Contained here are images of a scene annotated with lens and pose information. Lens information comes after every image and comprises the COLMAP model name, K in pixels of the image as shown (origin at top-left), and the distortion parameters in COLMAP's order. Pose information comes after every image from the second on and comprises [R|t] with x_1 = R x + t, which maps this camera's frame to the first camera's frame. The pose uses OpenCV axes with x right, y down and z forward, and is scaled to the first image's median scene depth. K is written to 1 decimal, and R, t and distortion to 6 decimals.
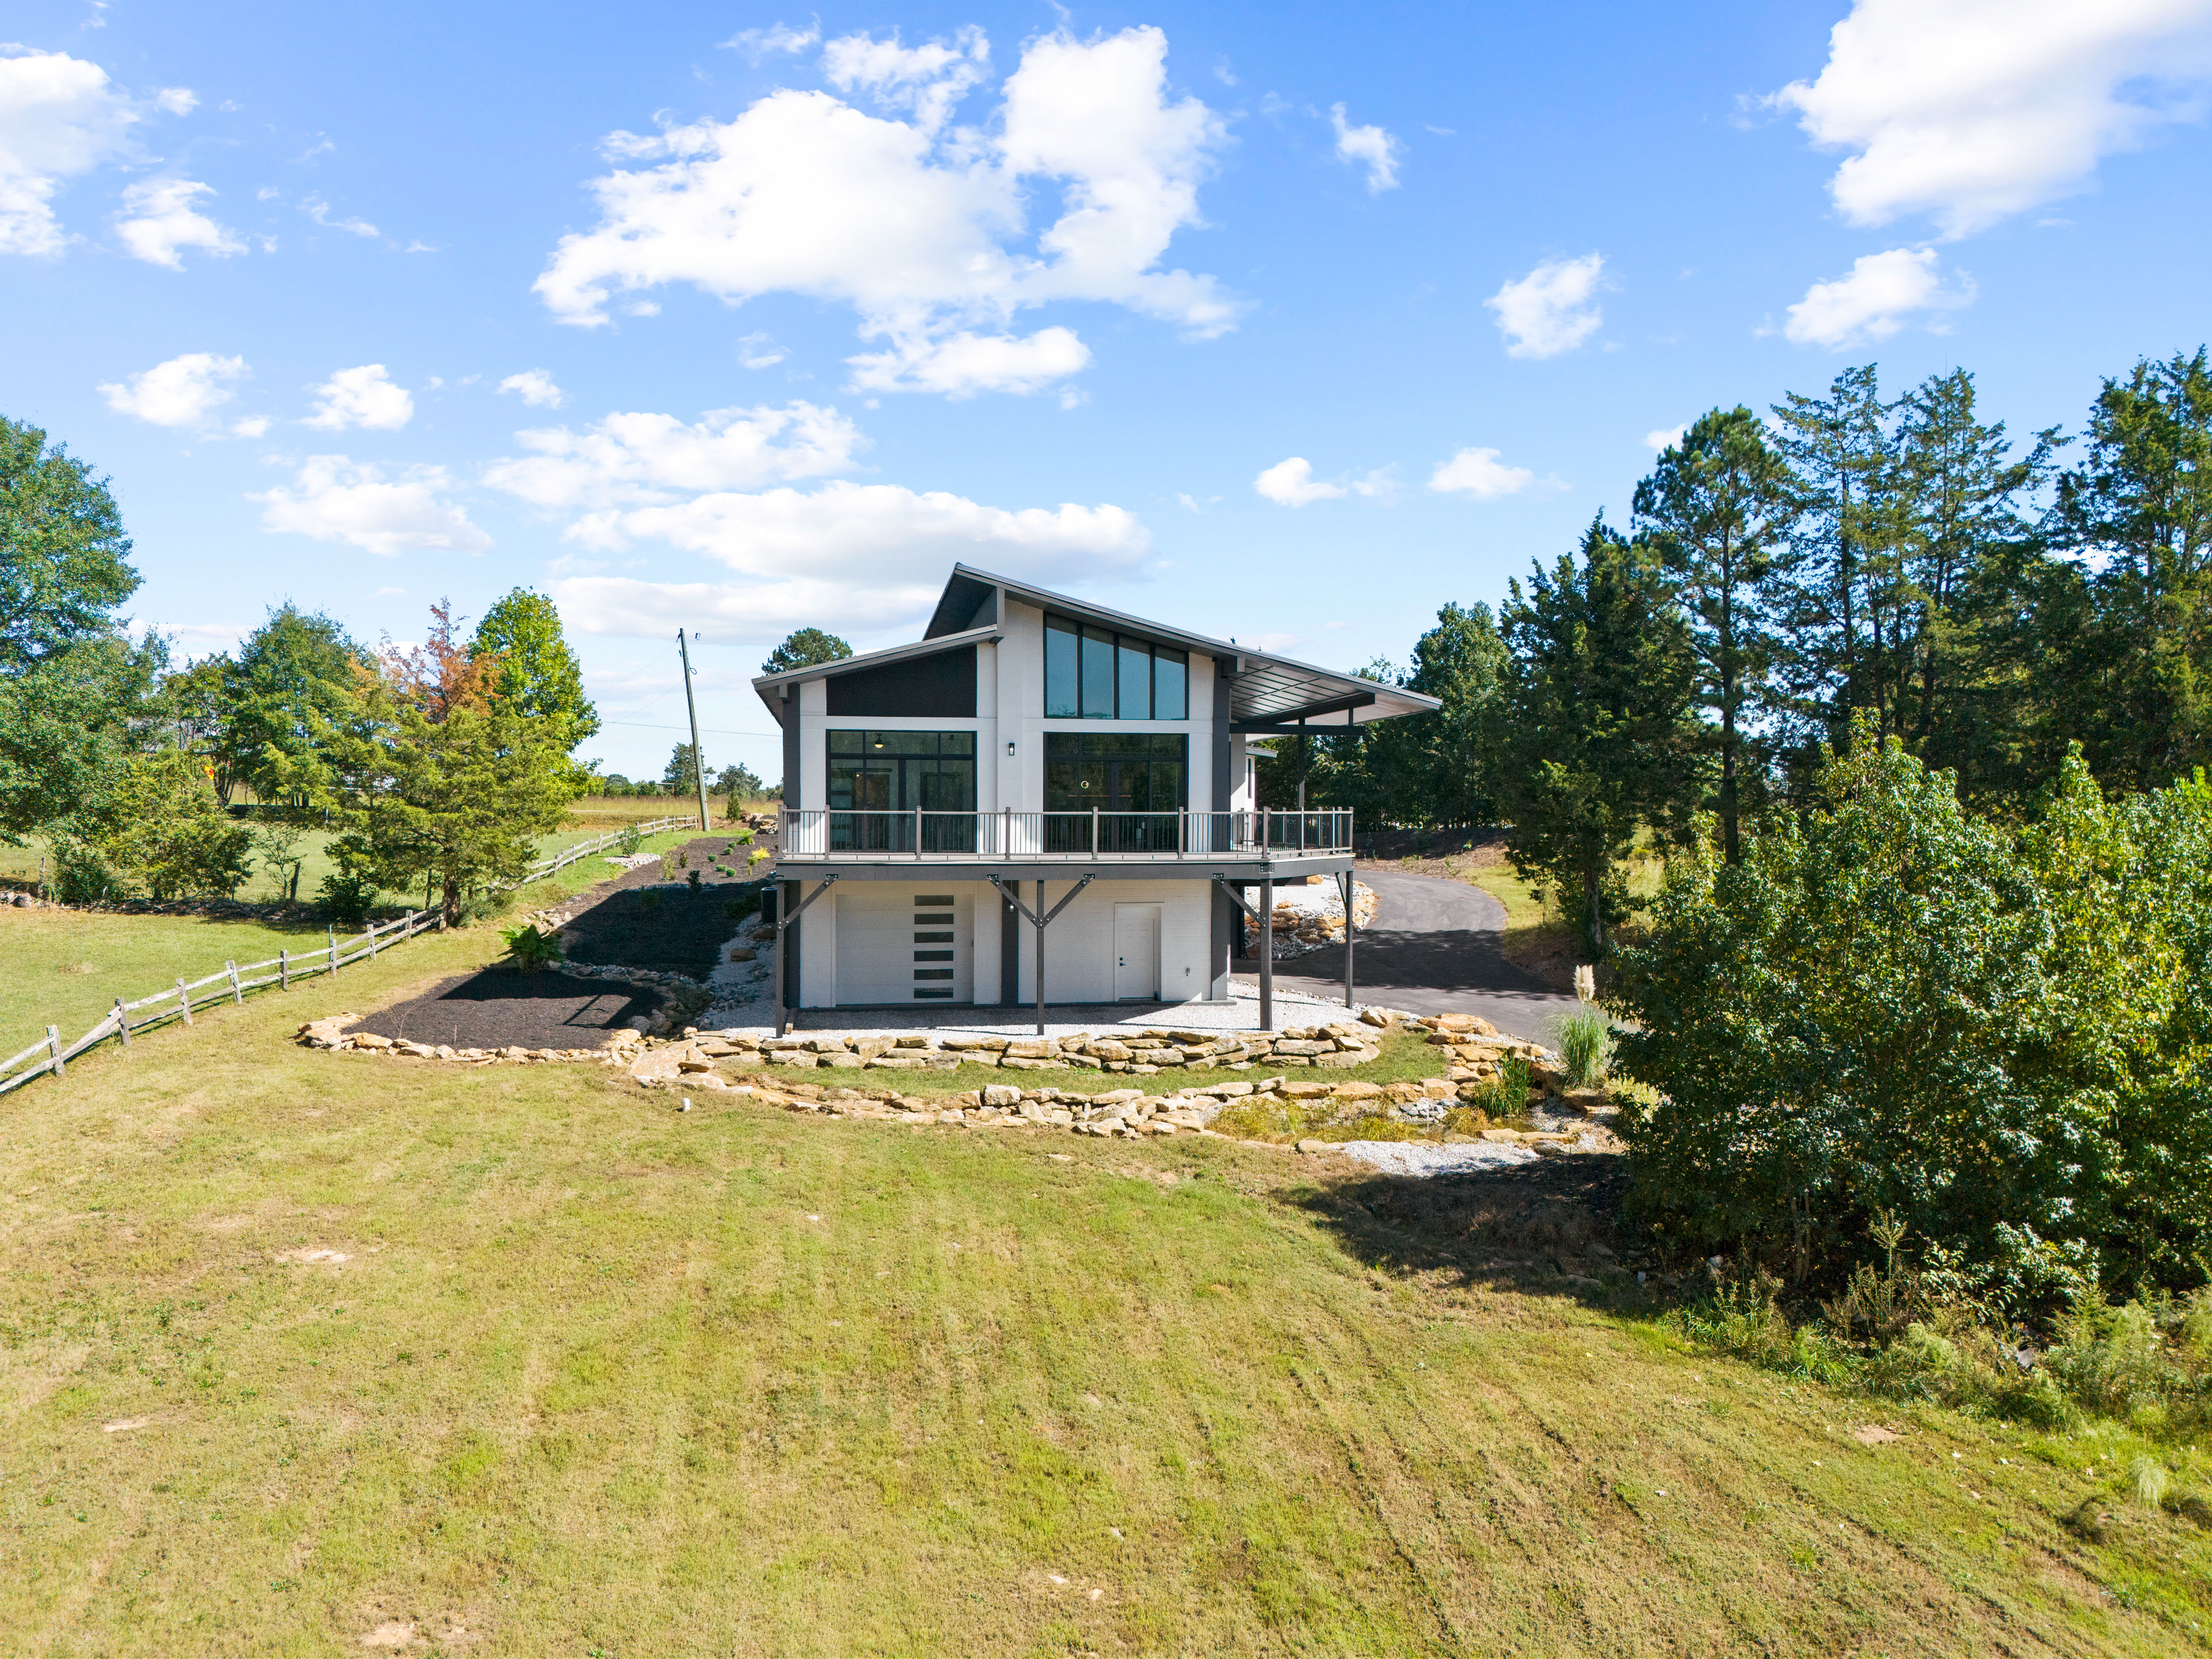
lens RADIAL K [[1648.1, 0, 1095.5], [0, 1648.1, 822.2], [0, 0, 1]] dist [0.062249, -0.057727]
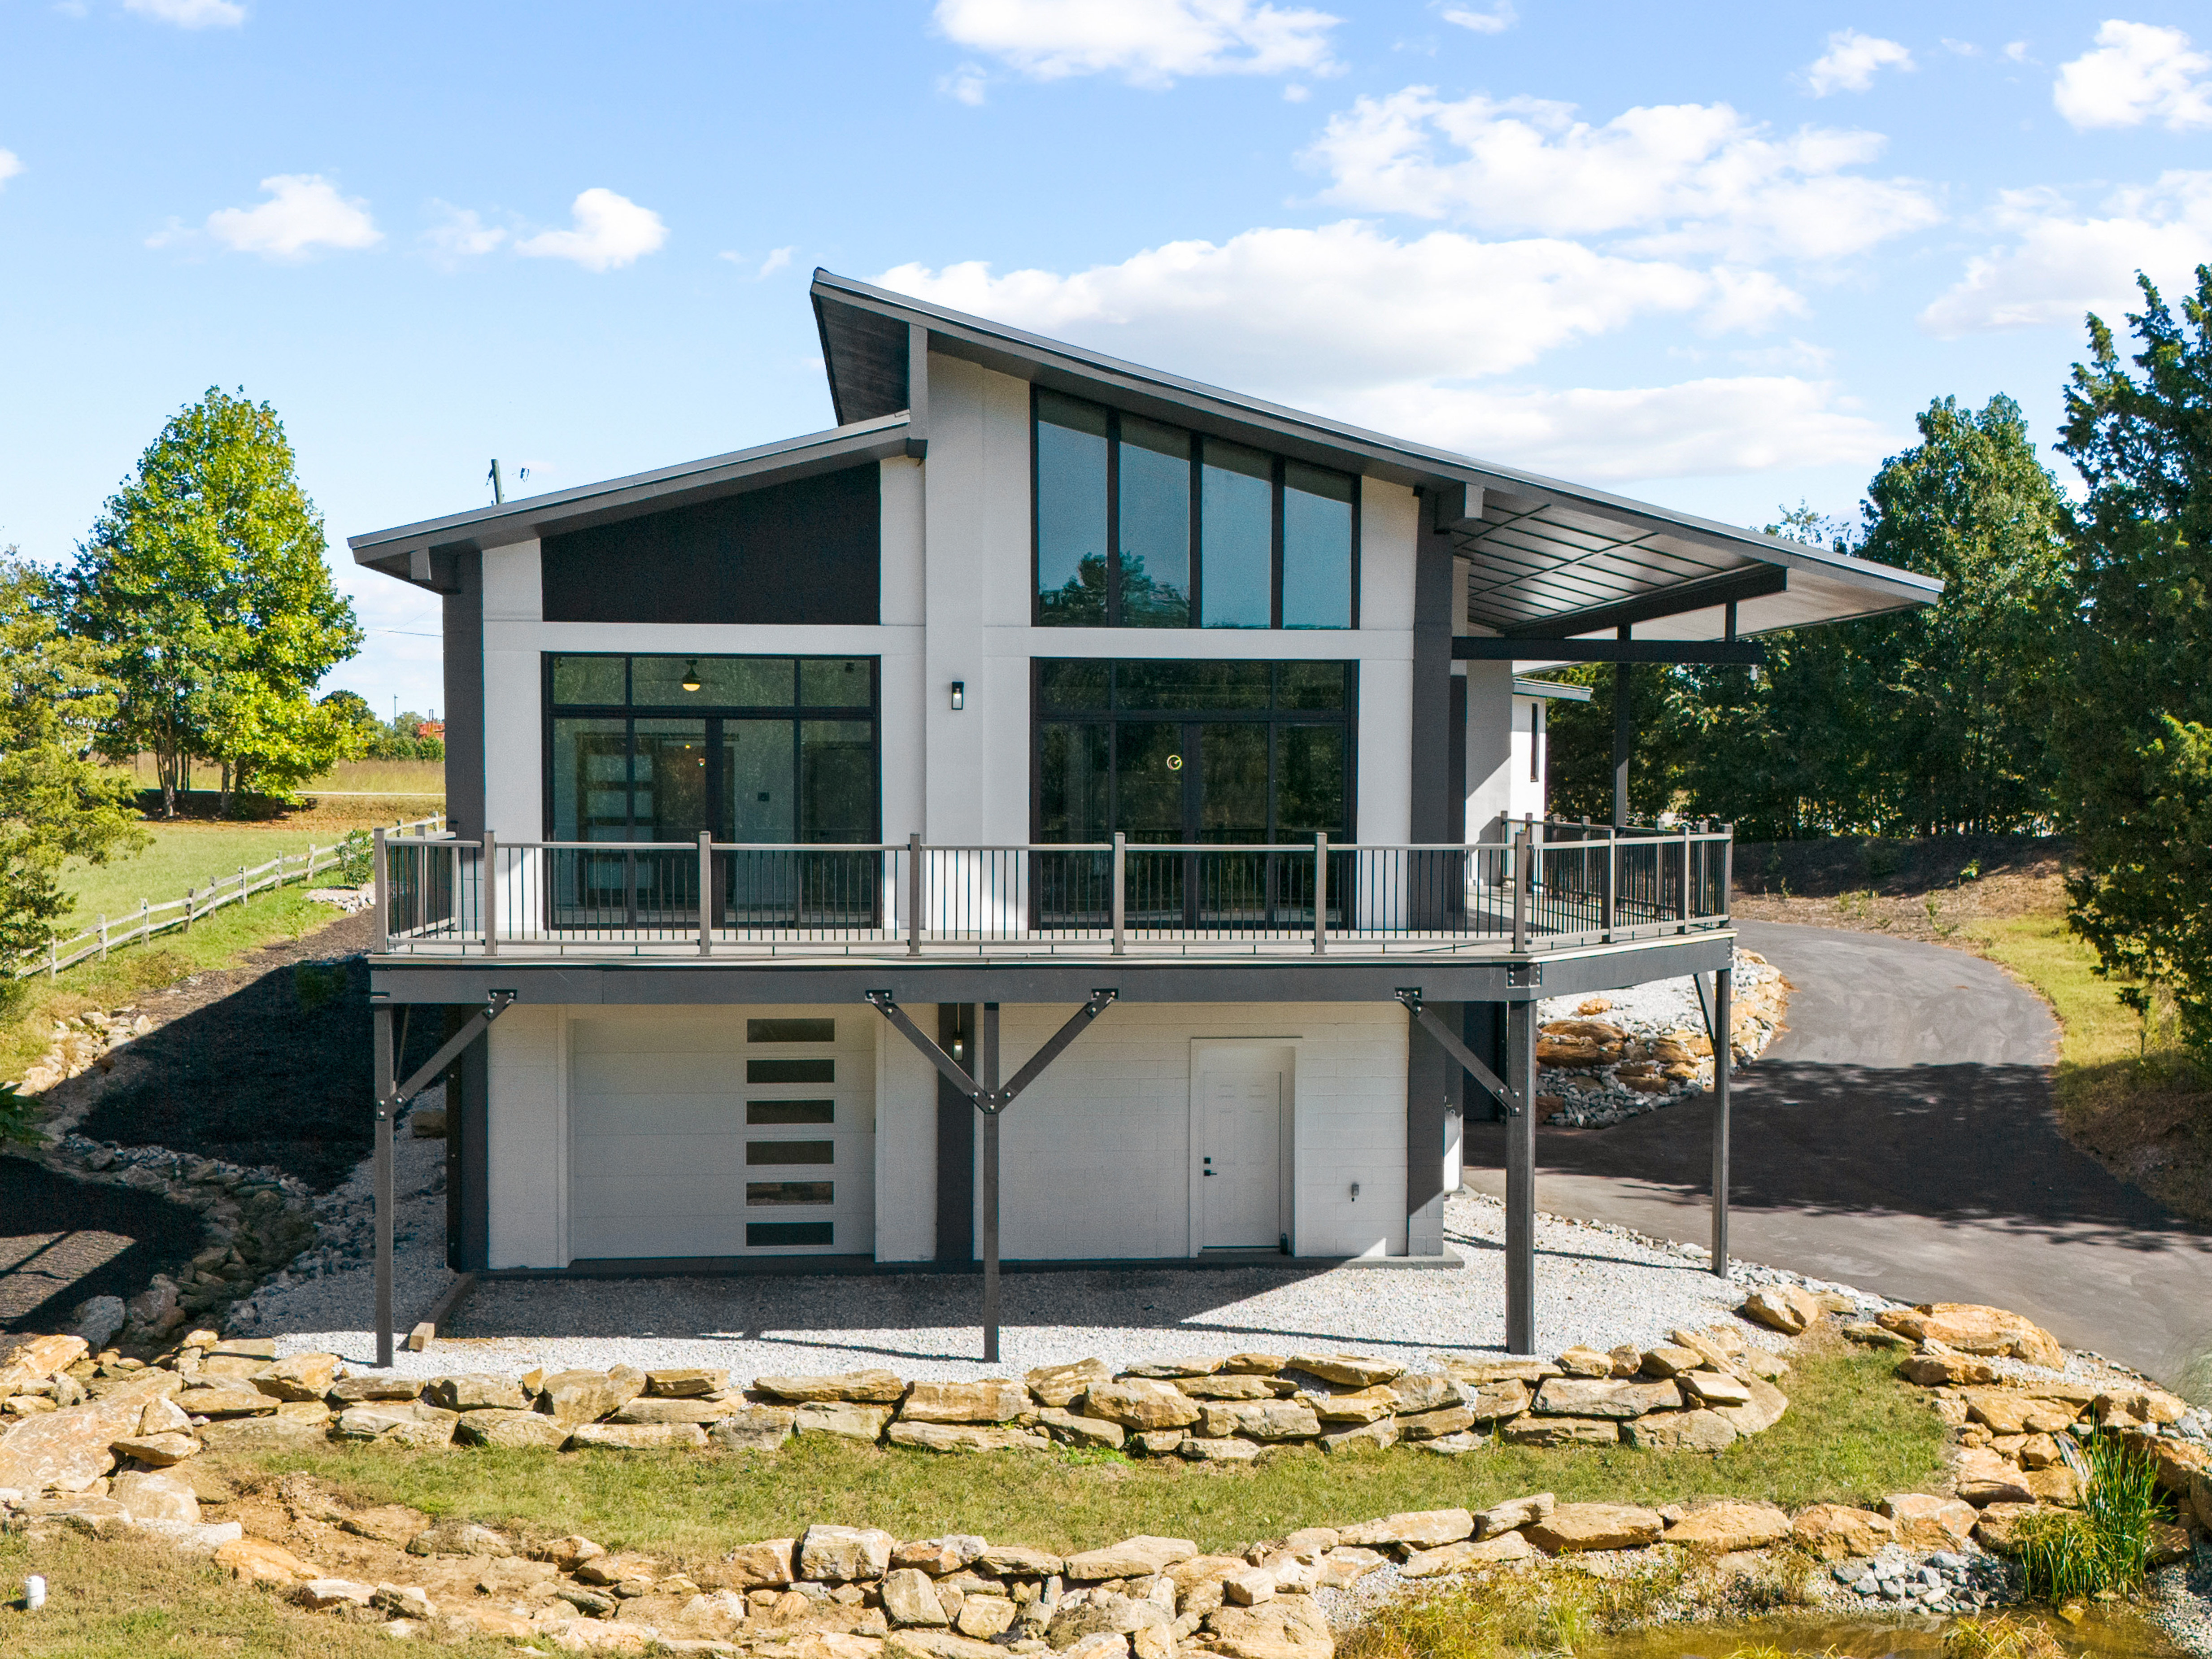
lens RADIAL K [[2682.6, 0, 1135.0], [0, 2682.6, 905.7], [0, 0, 1]] dist [0.095081, -0.303264]
pose [[0.997524, 0.005366, -0.070121, 0.048942], [-0.002445, 0.999128, 0.041673, -0.018115], [0.070283, -0.041398, 0.996668, 0.280120]]
